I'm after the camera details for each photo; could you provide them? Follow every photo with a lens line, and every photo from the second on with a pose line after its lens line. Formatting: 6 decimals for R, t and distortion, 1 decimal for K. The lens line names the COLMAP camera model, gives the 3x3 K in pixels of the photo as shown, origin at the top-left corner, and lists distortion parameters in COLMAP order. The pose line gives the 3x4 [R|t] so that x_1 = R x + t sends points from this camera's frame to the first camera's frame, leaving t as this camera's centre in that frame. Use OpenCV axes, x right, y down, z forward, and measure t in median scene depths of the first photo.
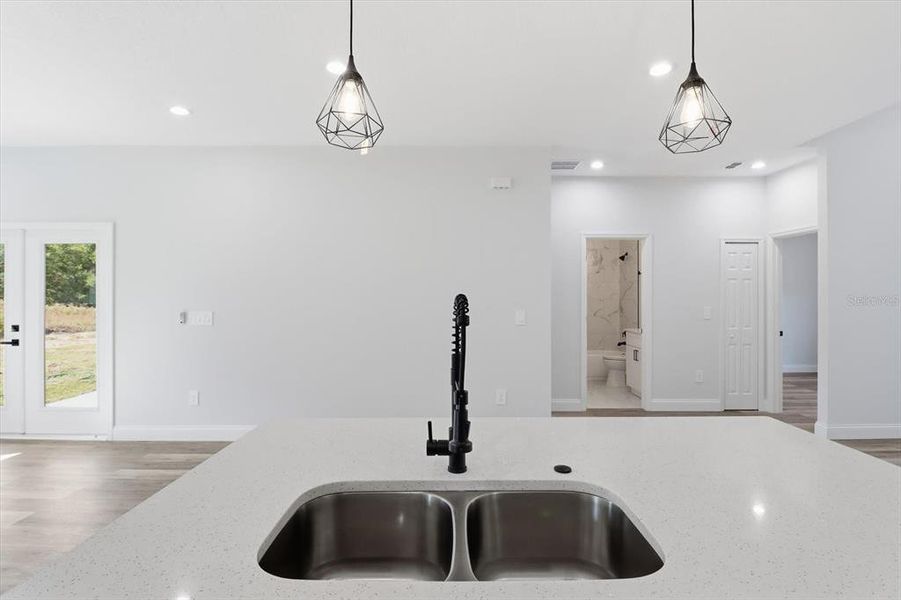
lens RADIAL K [[429.8, 0, 450.5], [0, 429.8, 300.0], [0, 0, 1]] dist [-0.000338, -0.000173]
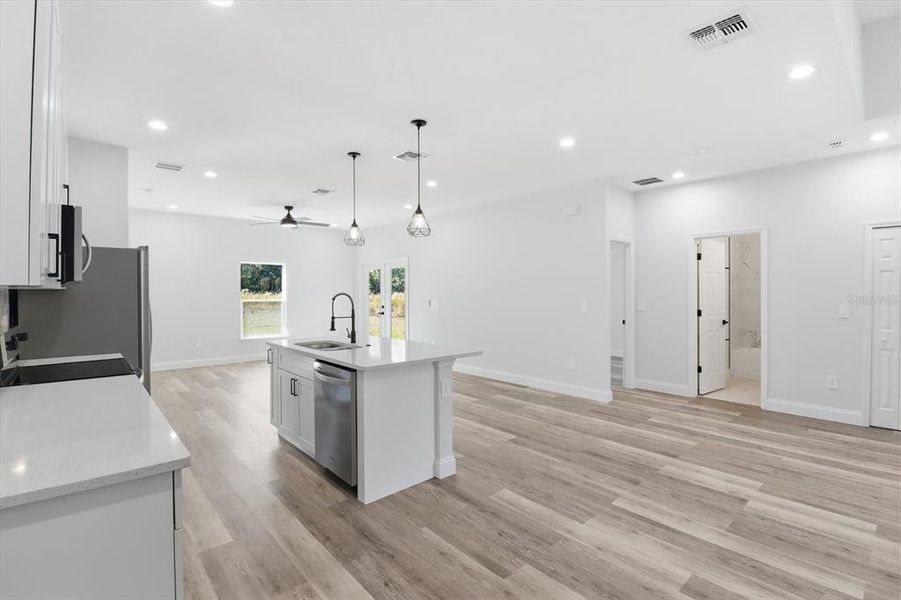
lens RADIAL K [[421.7, 0, 453.7], [0, 421.7, 292.6], [0, 0, 1]] dist [0.000680, -0.010325]
pose [[0.670870, -0.001713, -0.741573, 0.860459], [-0.007924, 0.999924, -0.009479, 0.009266], [0.741533, 0.012235, 0.670805, -0.198596]]
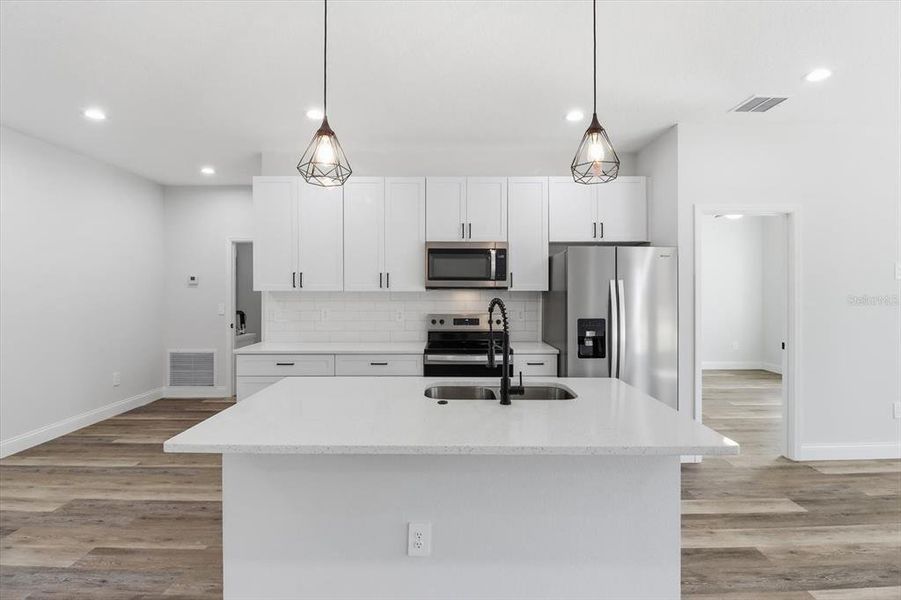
lens RADIAL K [[419.3, 0, 453.1], [0, 419.3, 288.1], [0, 0, 1]] dist [-0.000803, -0.009646]
pose [[-0.999967, -0.002818, -0.007557, 0.058438], [-0.002922, 0.999900, 0.013843, -0.017211], [0.007518, 0.013864, -0.999876, 0.734552]]
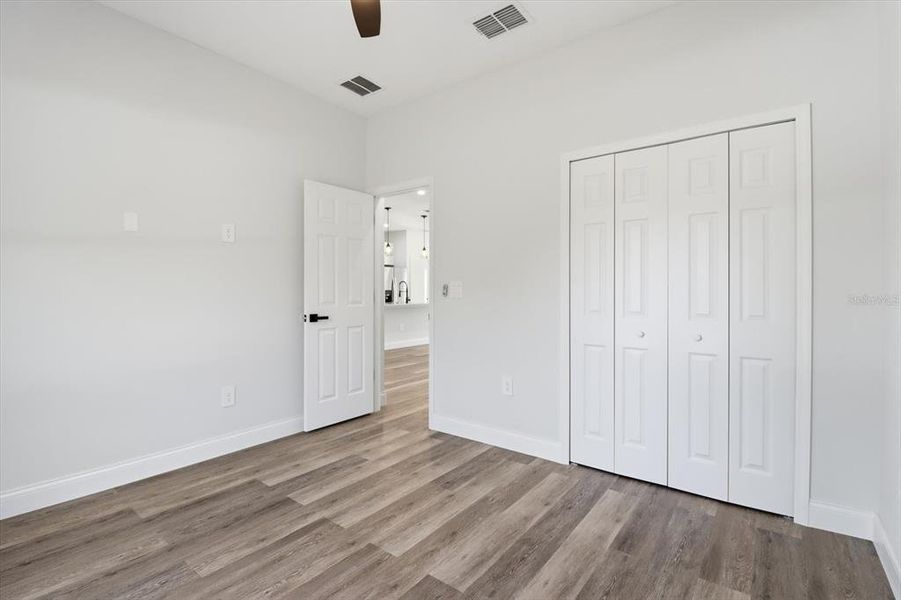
lens RADIAL K [[421.7, 0, 453.7], [0, 421.7, 292.6], [0, 0, 1]] dist [0.000680, -0.010325]
pose [[-0.605657, 0.003847, -0.795716, 1.595665], [-0.009006, 0.999891, 0.011689, 0.035156], [0.795675, 0.014246, -0.605557, 1.797978]]
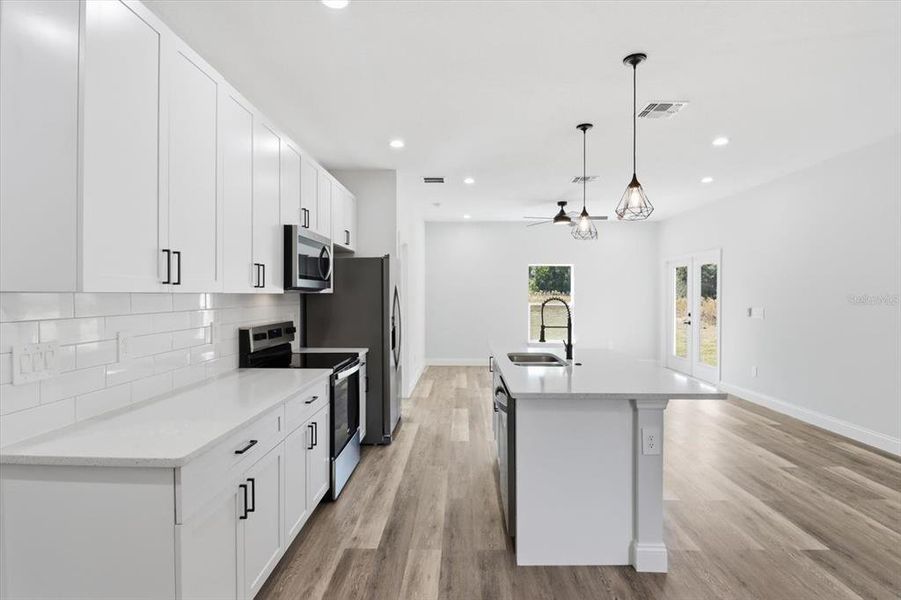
lens RADIAL K [[453.9, 0, 453.2], [0, 453.9, 298.3], [0, 0, 1]] dist [0.003256, -0.013377]
pose [[-0.016497, 0.006608, -0.999842, 0.839228], [-0.016341, 0.999843, 0.006878, 0.002078], [0.999730, 0.016452, -0.016386, 0.072654]]
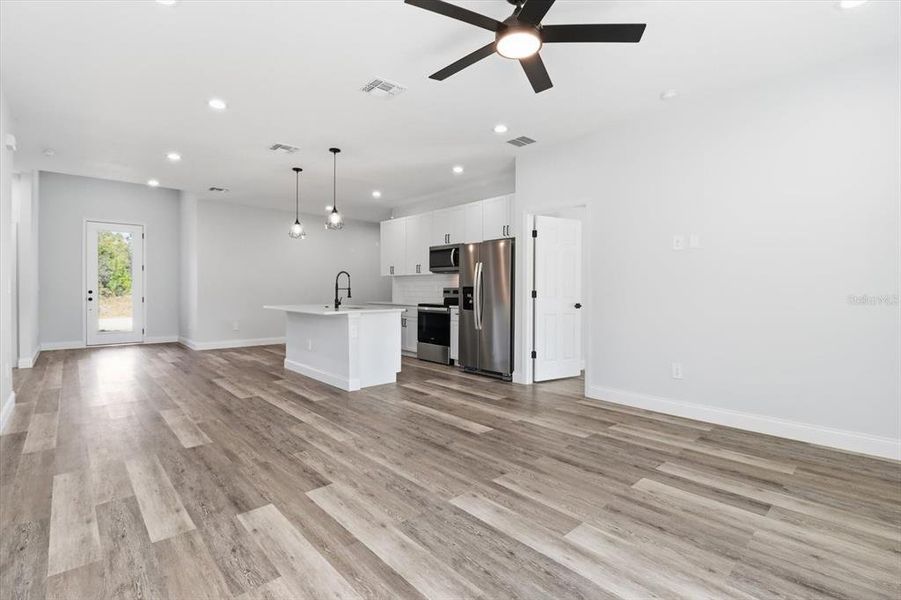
lens RADIAL K [[419.3, 0, 453.1], [0, 419.3, 288.1], [0, 0, 1]] dist [-0.000803, -0.009646]
pose [[-0.674928, -0.000498, 0.737883, -1.212906], [0.010057, 0.999901, 0.009874, 0.044404], [-0.737815, 0.014085, -0.674856, 0.888780]]
